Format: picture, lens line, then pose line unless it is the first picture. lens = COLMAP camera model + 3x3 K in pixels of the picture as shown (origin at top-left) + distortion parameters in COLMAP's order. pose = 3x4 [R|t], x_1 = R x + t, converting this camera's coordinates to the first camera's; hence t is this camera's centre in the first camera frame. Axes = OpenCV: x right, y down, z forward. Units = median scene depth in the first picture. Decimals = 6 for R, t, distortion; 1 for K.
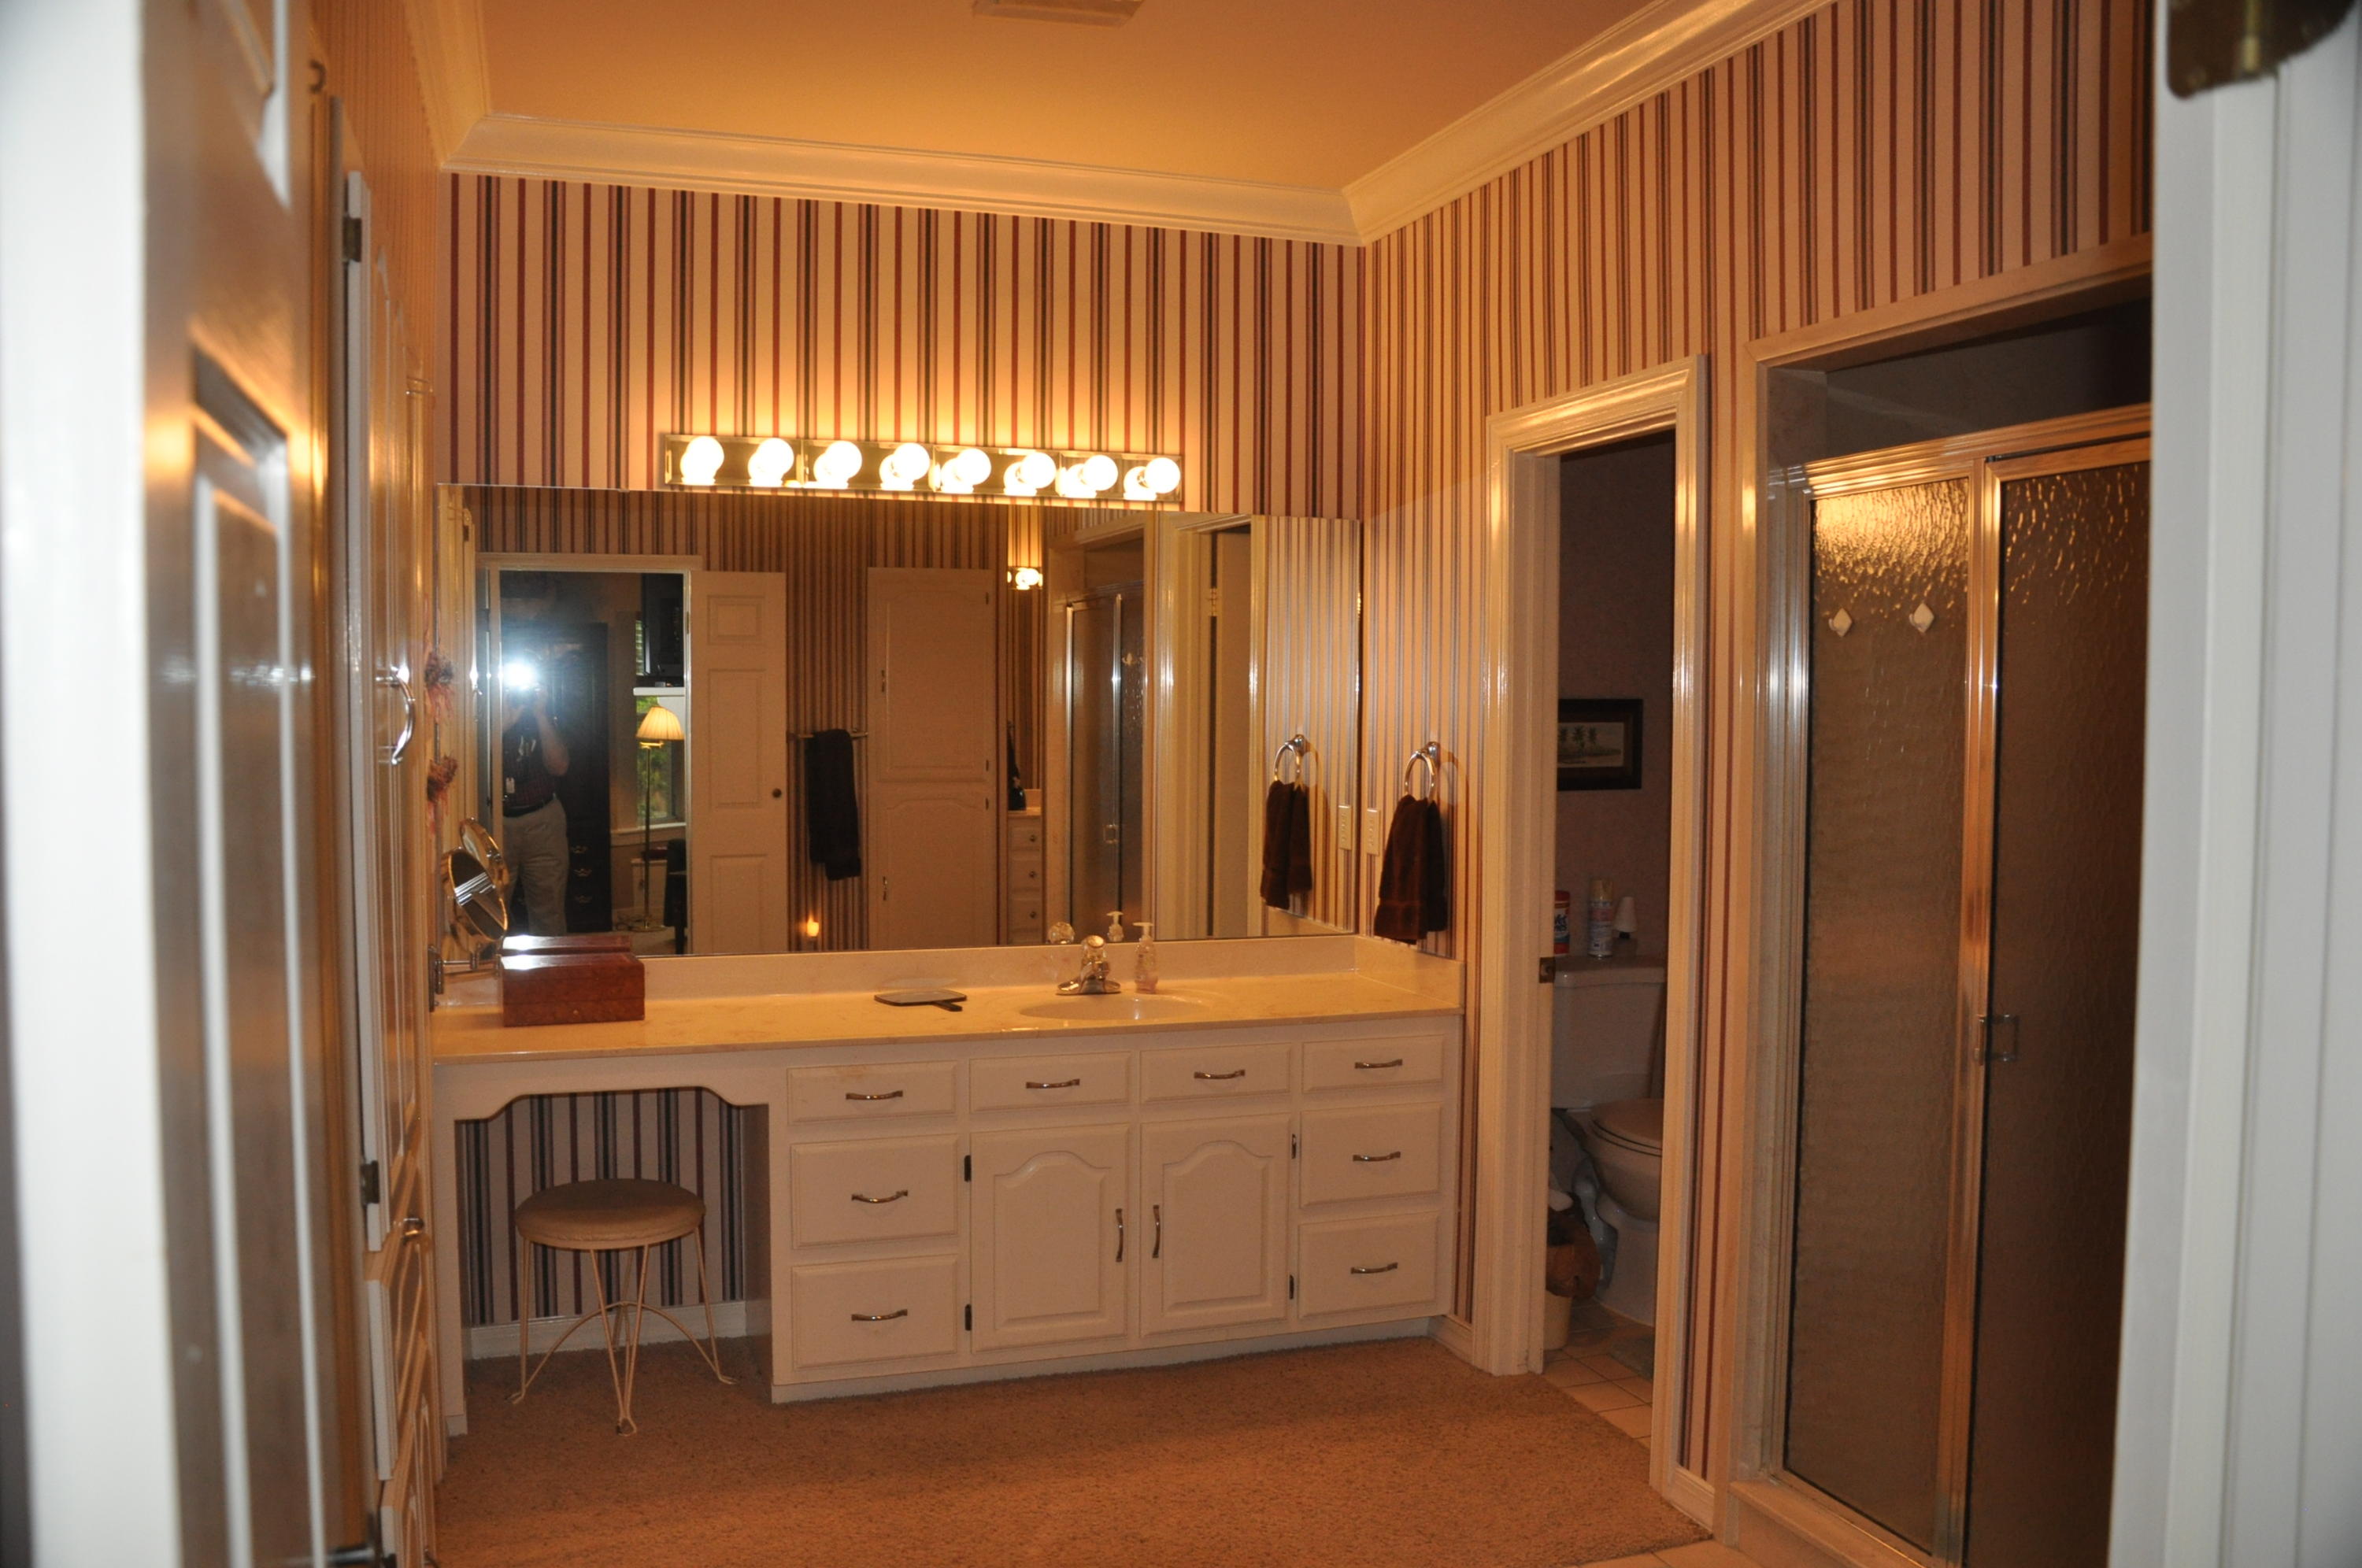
lens RADIAL K [[1905.6, 0, 1172.6], [0, 1905.6, 786.3], [0, 0, 1]] dist [-0.148134, 0.135431]
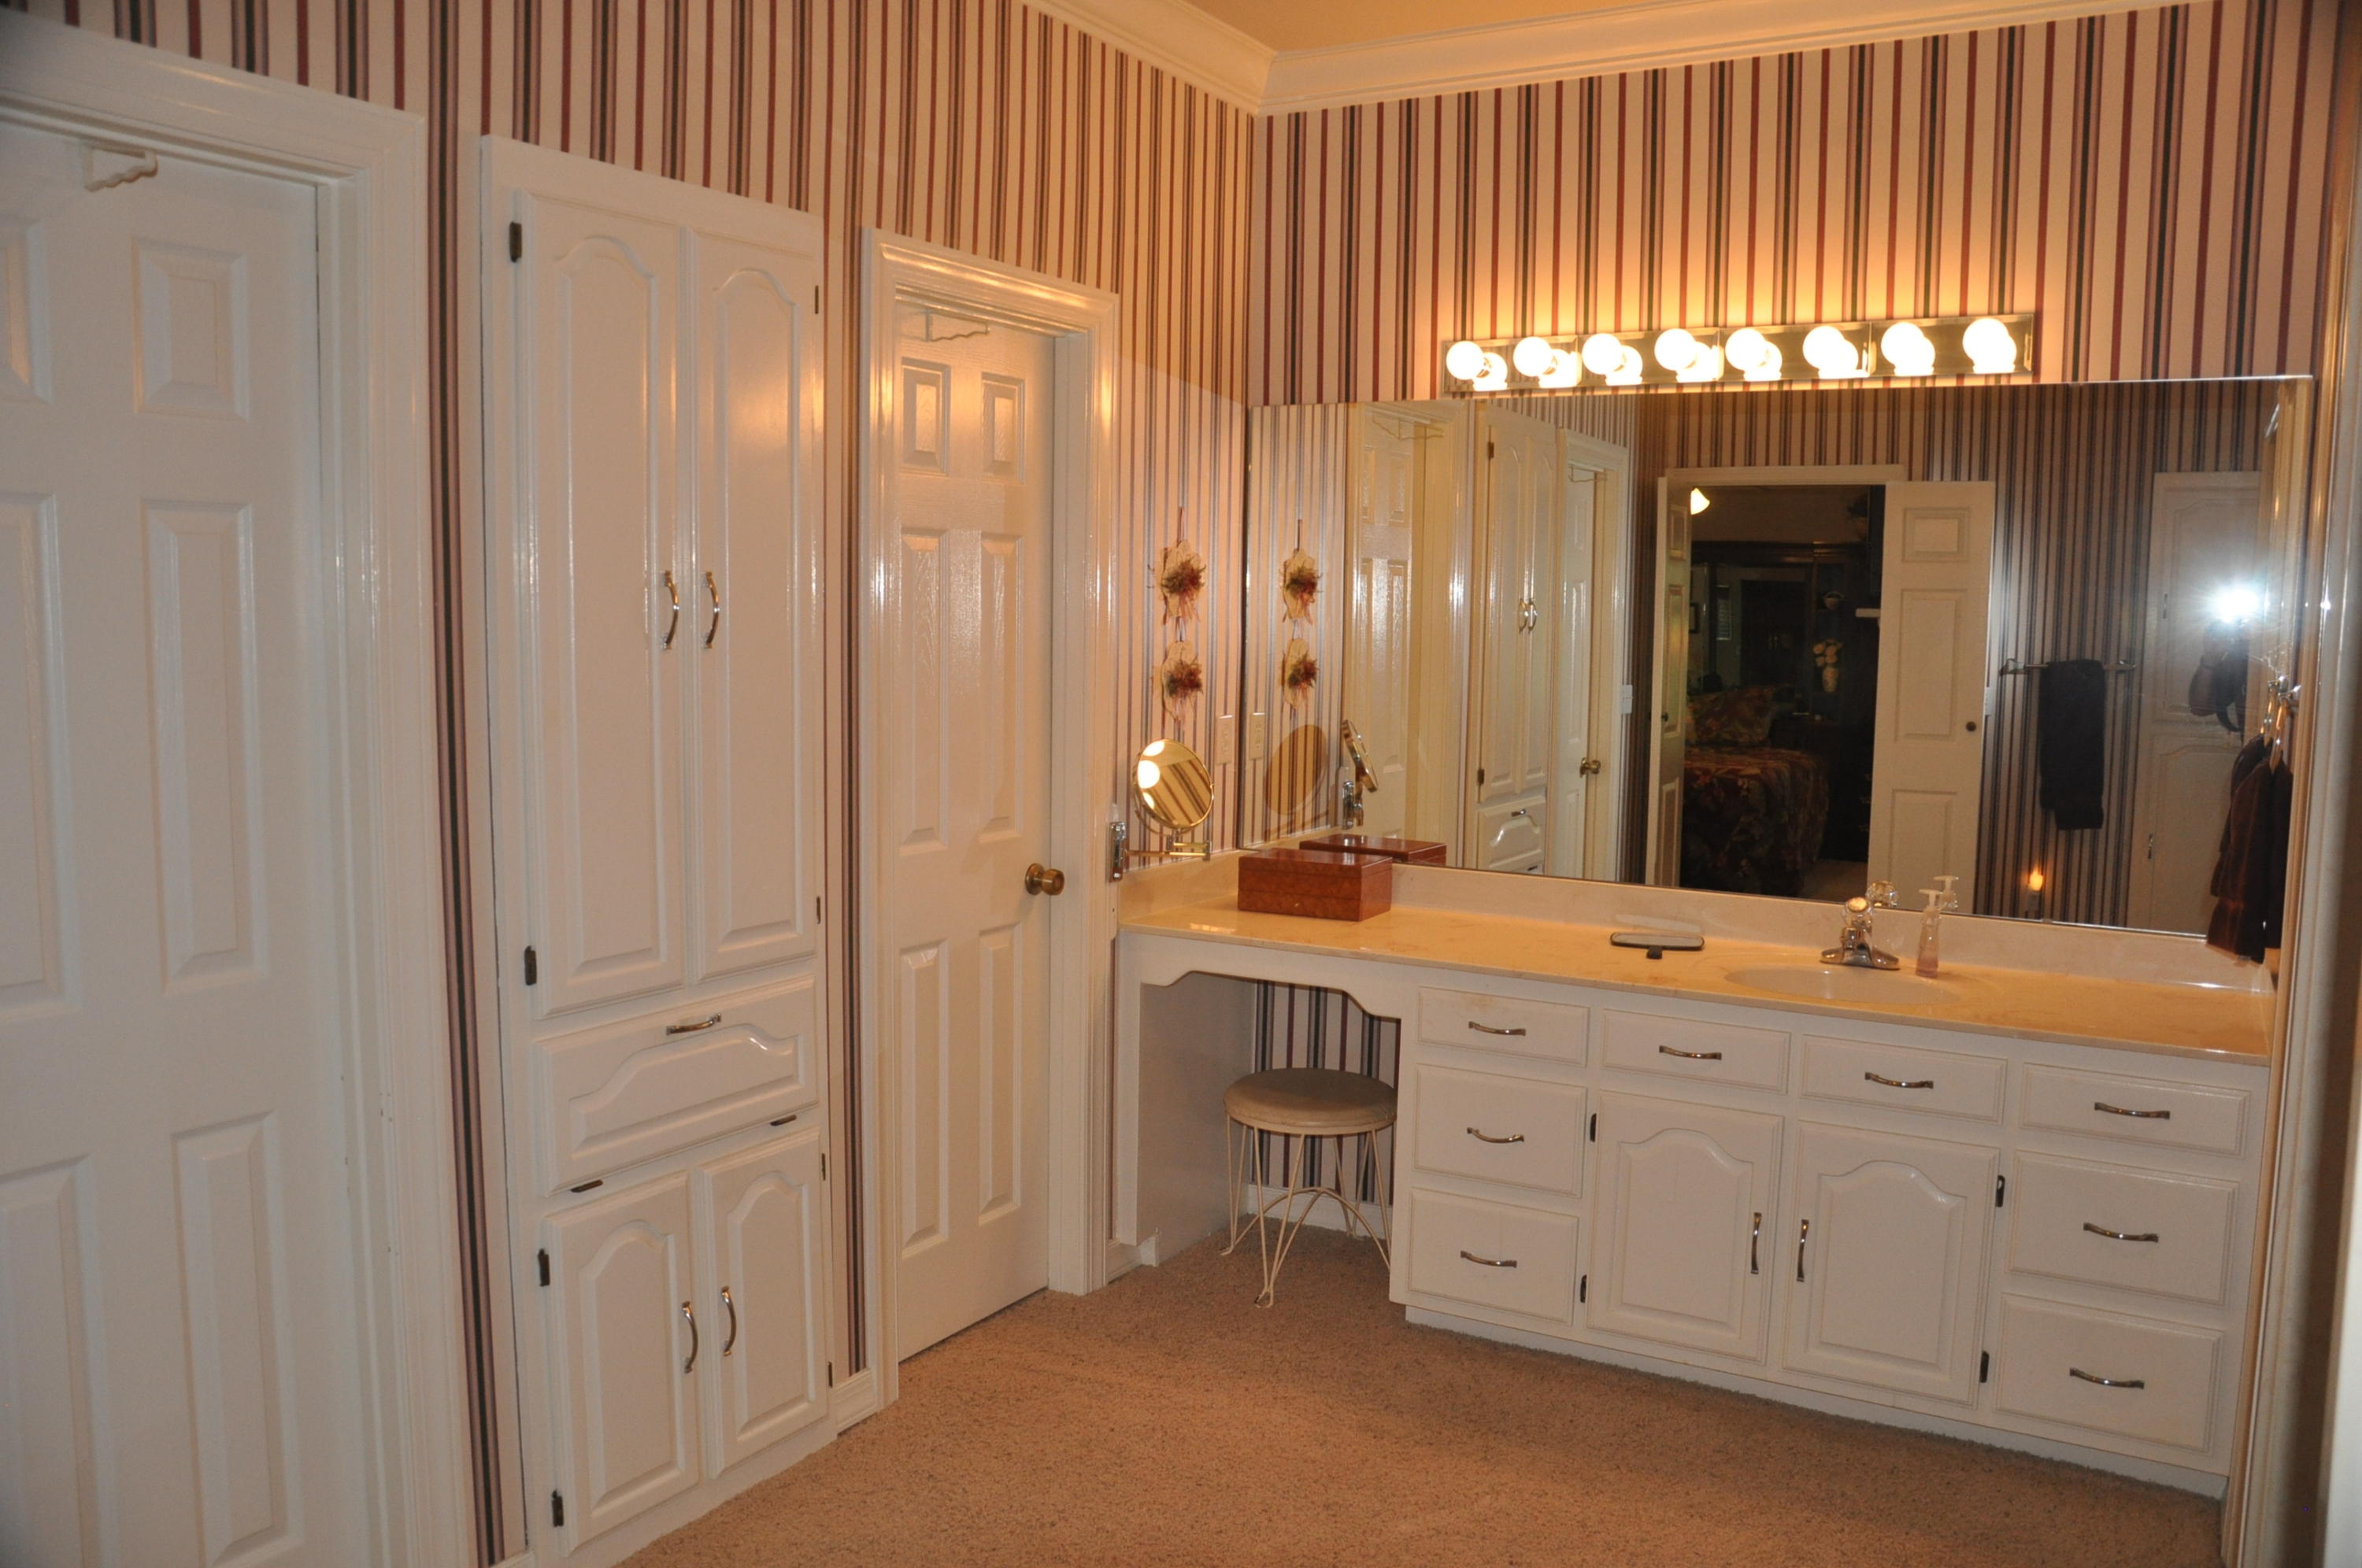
lens RADIAL K [[2001.6, 0, 1170.9], [0, 2001.6, 784.4], [0, 0, 1]] dist [-0.101945, 0.083369]
pose [[0.626800, 0.074600, -0.775601, 0.485497], [-0.044868, 0.997210, 0.059654, -0.011197], [0.777887, -0.002592, 0.628399, 0.231548]]
